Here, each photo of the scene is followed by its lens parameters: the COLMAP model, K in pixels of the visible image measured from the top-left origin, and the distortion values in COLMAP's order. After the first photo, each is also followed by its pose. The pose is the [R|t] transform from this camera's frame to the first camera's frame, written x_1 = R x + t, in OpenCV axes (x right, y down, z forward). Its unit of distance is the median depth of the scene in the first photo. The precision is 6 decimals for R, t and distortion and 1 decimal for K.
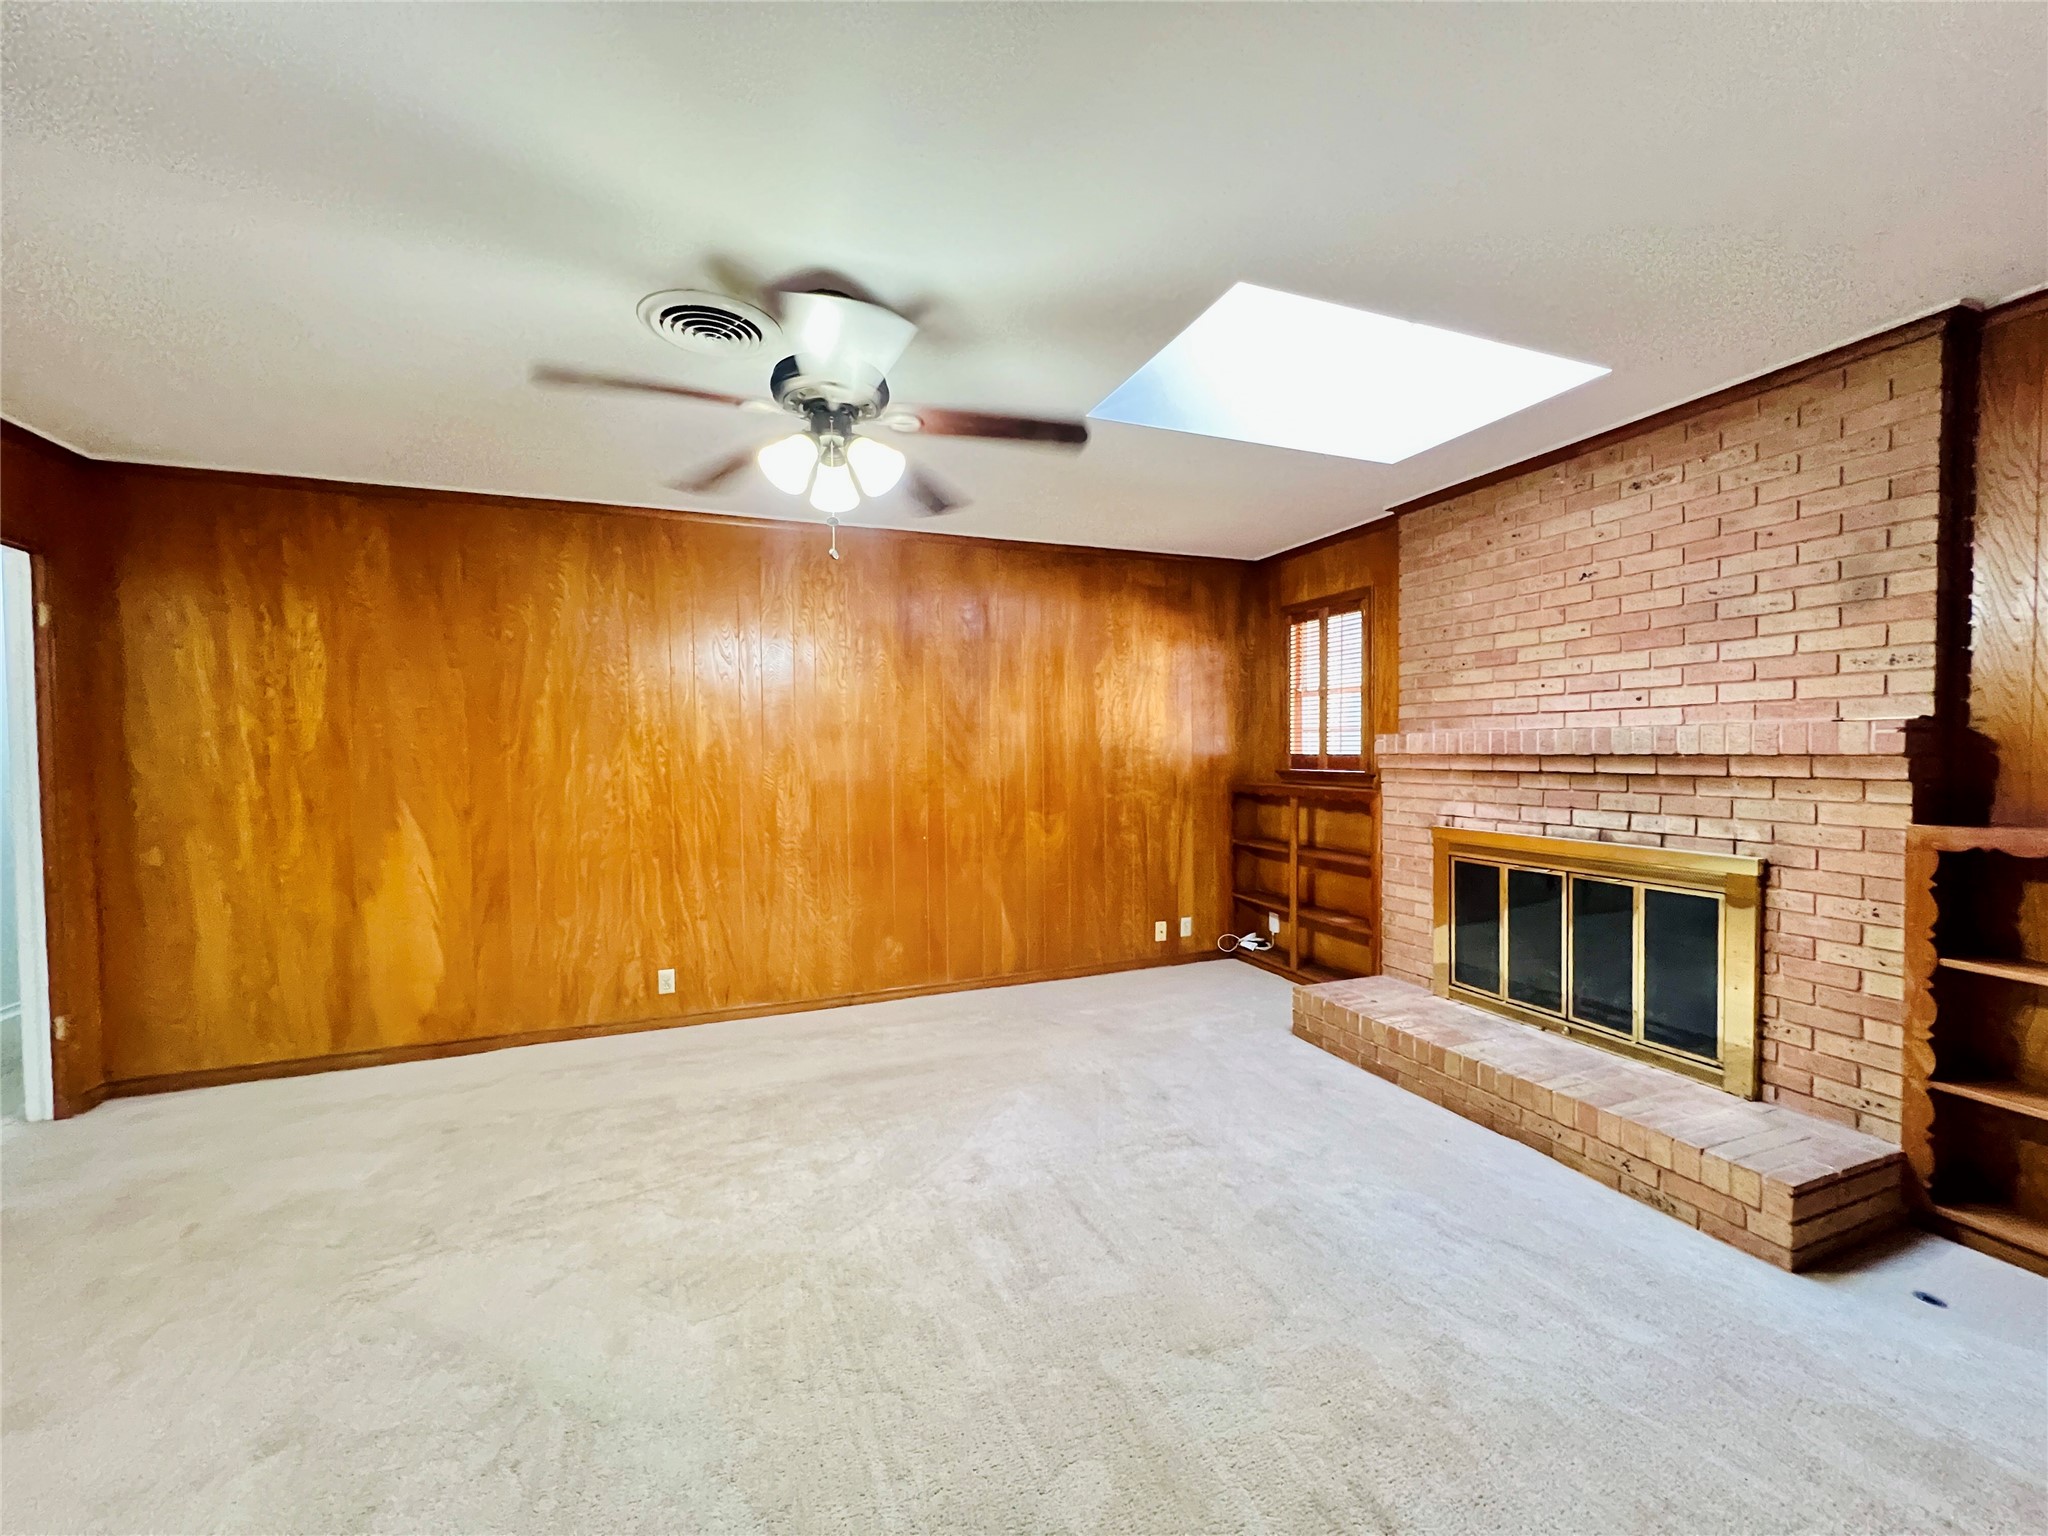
lens RADIAL K [[823.2, 0, 1028.3], [0, 823.2, 769.2], [0, 0, 1]] dist [0.000084, 0.000206]
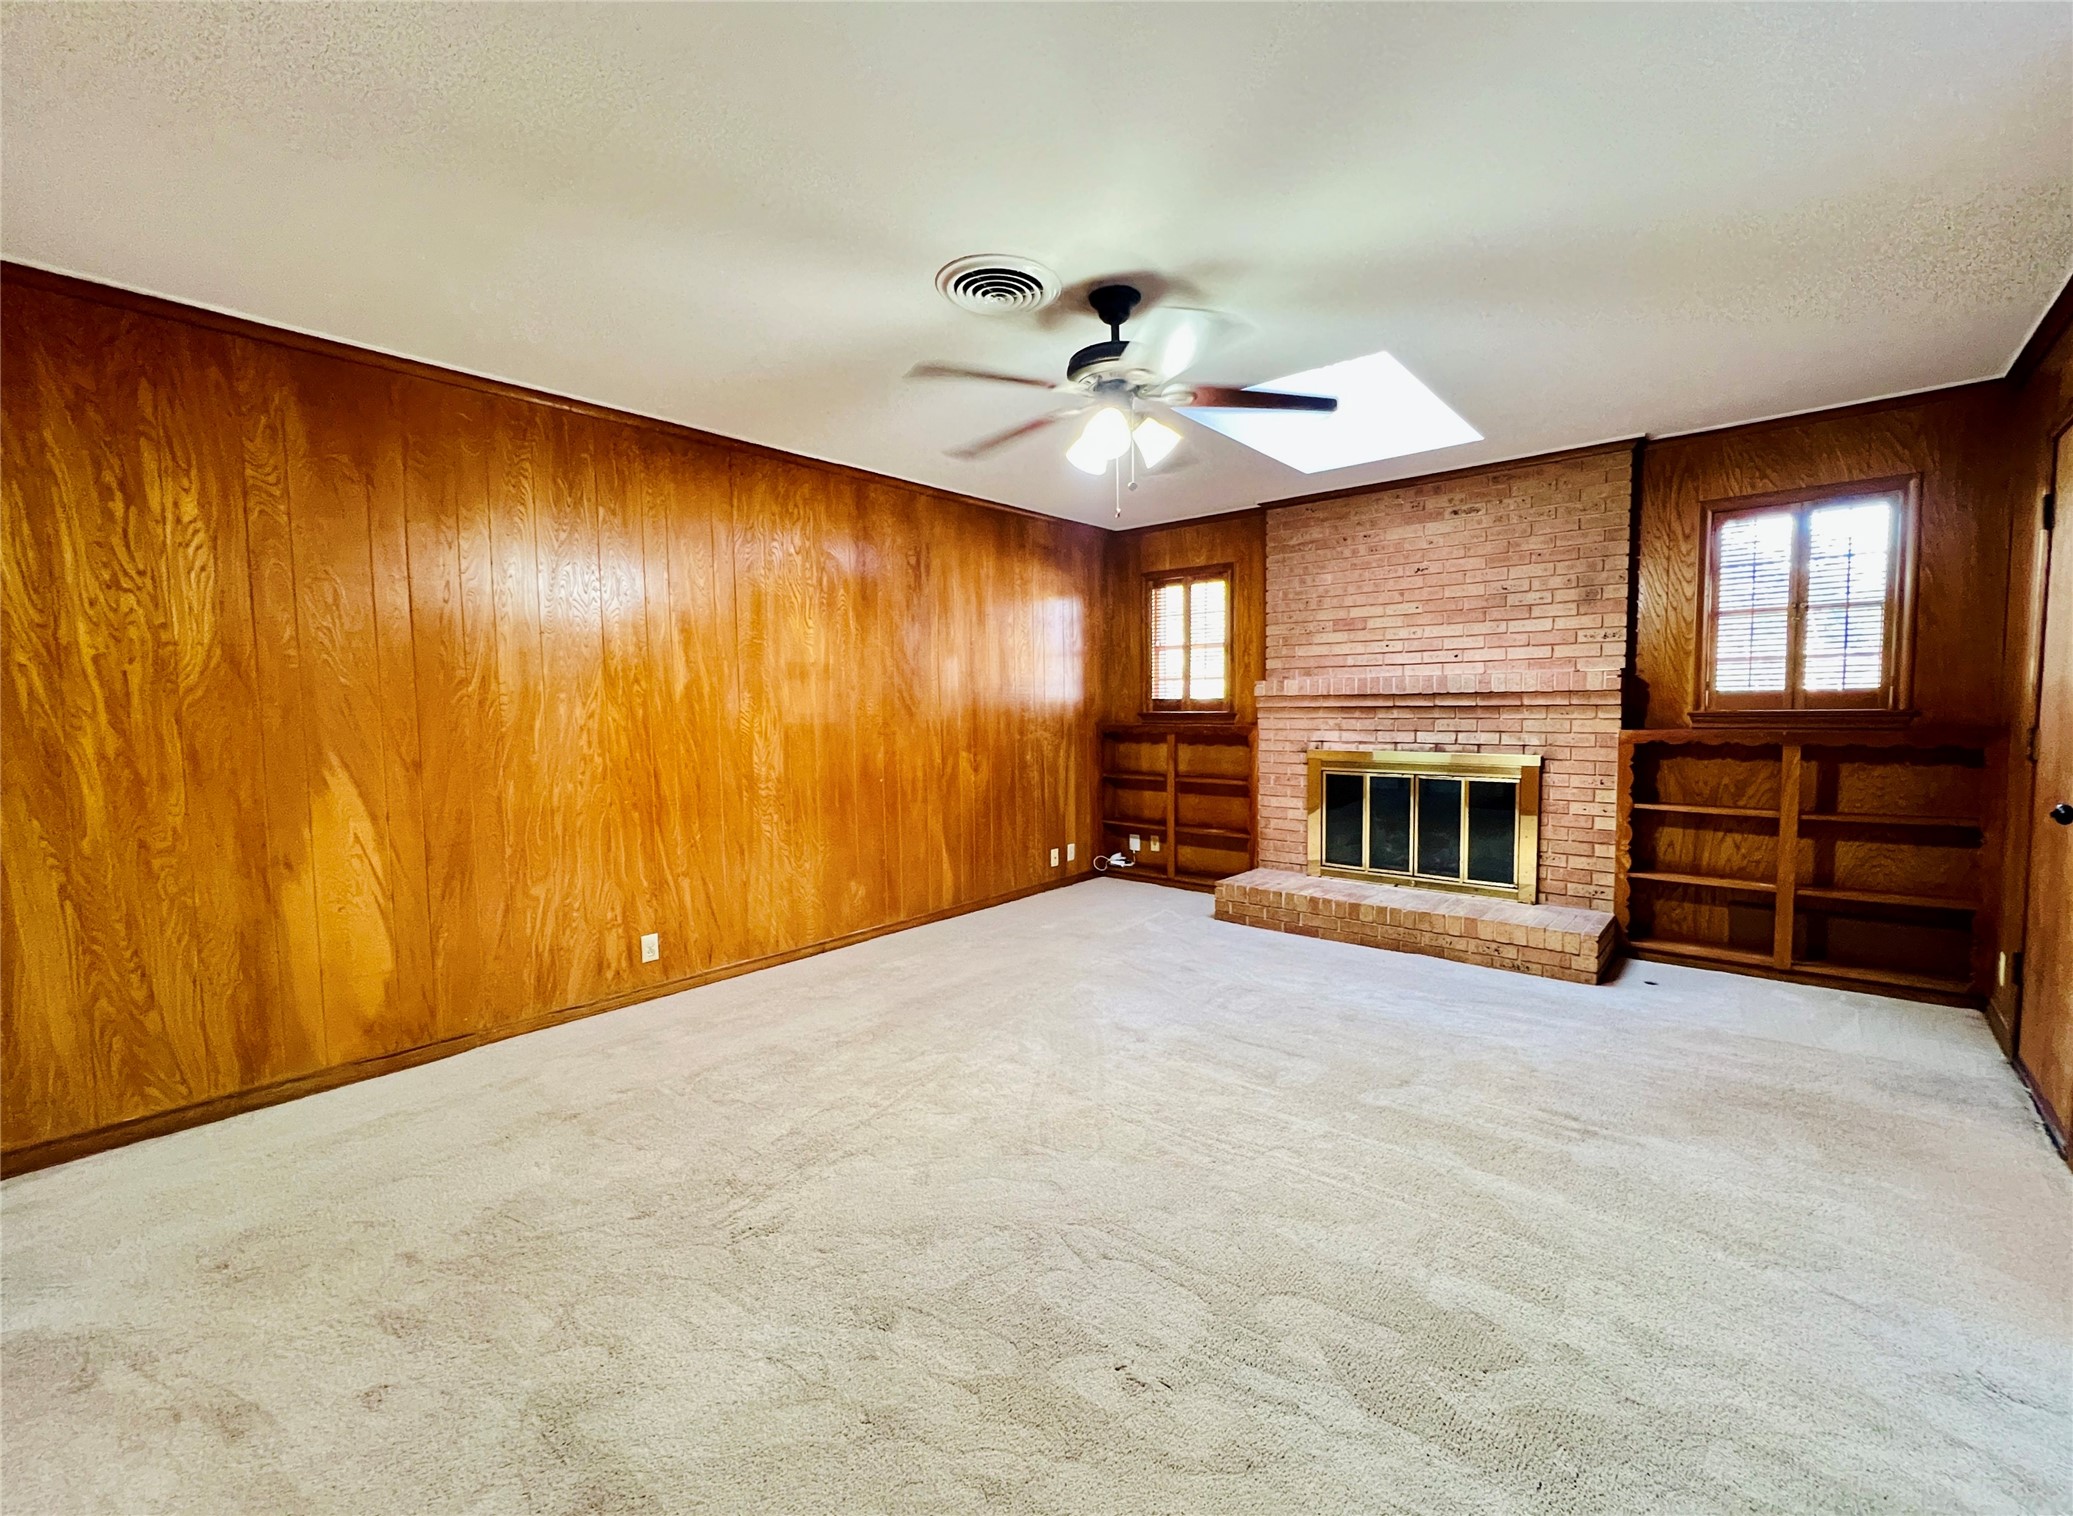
lens RADIAL K [[863.7, 0, 1036.5], [0, 863.7, 758.0], [0, 0, 1]] dist [0.000052, -0.000124]
pose [[0.882968, -0.030738, 0.468427, -0.592296], [0.015101, 0.999197, 0.037103, 0.026233], [-0.469191, -0.025687, 0.882723, -0.029771]]
